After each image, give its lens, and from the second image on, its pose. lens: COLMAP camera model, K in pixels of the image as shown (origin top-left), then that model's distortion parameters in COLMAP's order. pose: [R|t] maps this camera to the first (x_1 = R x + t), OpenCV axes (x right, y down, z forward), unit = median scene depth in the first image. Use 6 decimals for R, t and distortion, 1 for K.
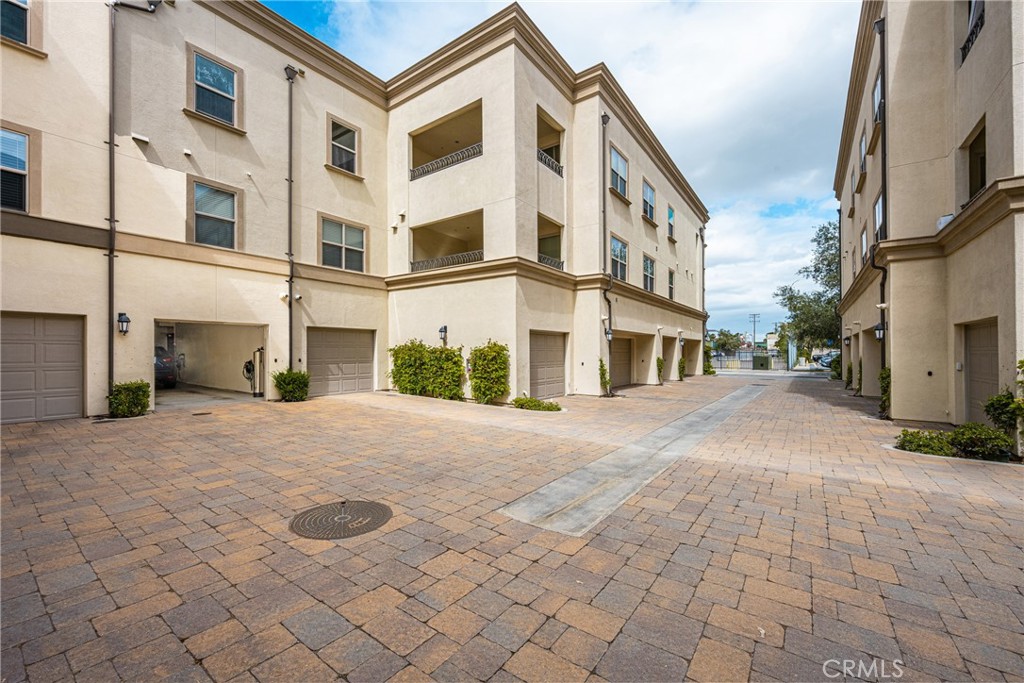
lens RADIAL K [[414.5, 0, 497.7], [0, 414.5, 349.1], [0, 0, 1]] dist [0.000364, -0.000054]
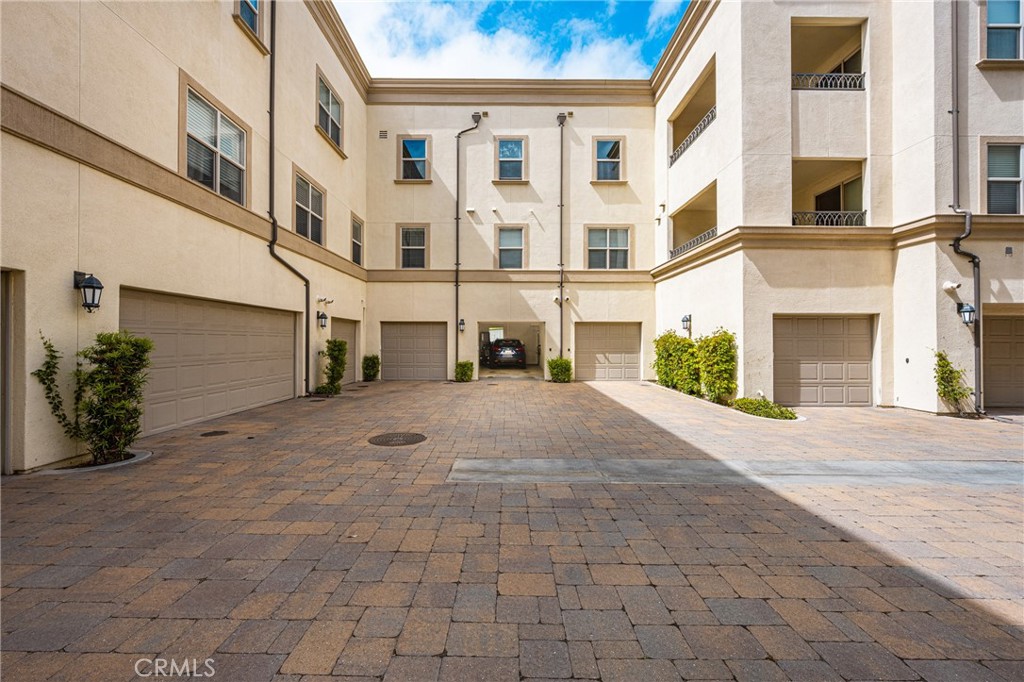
lens RADIAL K [[425.3, 0, 511.8], [0, 425.3, 344.8], [0, 0, 1]] dist [-0.002961, -0.000254]
pose [[0.585865, -0.000032, -0.810408, 0.441222], [0.003519, 0.999991, 0.002505, 0.008193], [0.810401, -0.004319, 0.585860, 0.126117]]
